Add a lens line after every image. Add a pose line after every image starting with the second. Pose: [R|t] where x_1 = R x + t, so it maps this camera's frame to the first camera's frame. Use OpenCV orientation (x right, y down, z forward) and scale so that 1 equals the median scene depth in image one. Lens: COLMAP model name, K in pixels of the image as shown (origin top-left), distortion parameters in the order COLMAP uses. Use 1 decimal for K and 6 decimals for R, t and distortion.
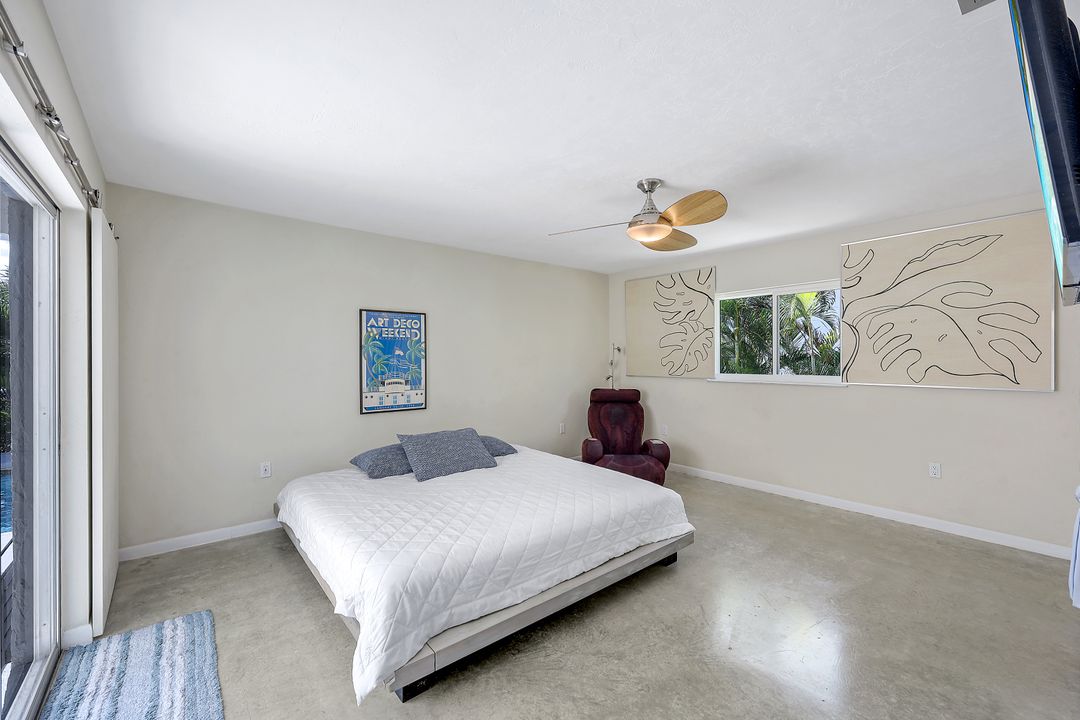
lens RADIAL K [[438.8, 0, 539.1], [0, 438.8, 360.0], [0, 0, 1]] dist [0.003875, 0.000387]
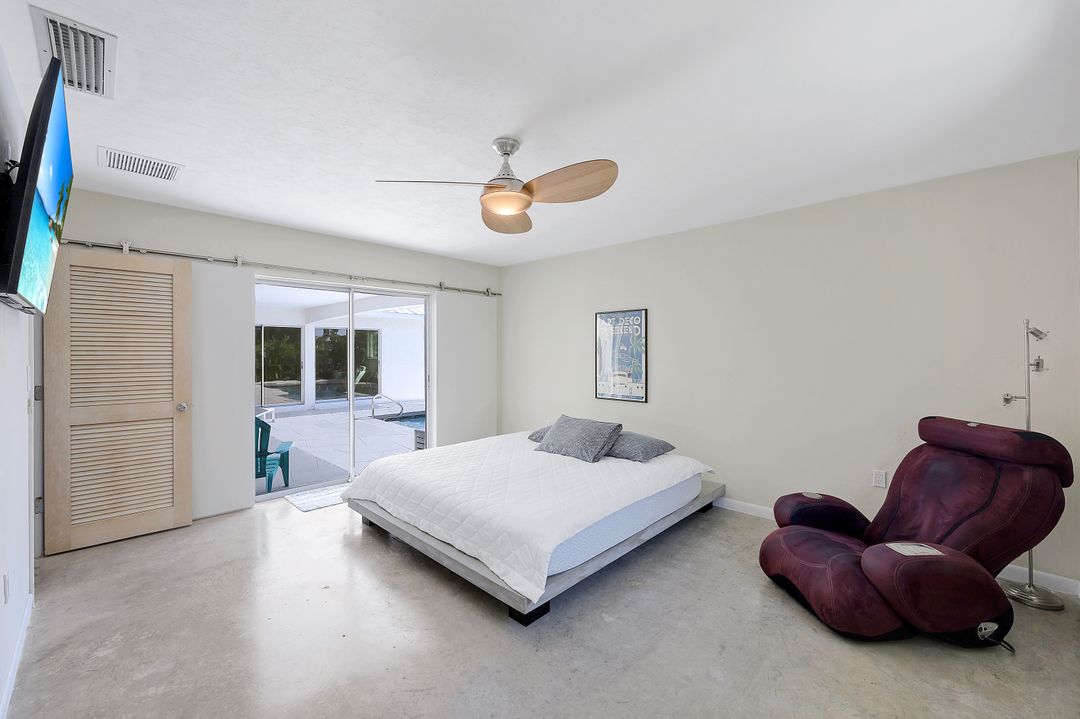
lens RADIAL K [[438.8, 0, 539.5], [0, 438.8, 353.7], [0, 0, 1]] dist [0.003875, 0.000387]
pose [[0.097329, 0.003679, -0.995246, 0.746000], [-0.002327, 0.999991, 0.003469, -0.005340], [0.995250, 0.001978, 0.097336, 0.671752]]
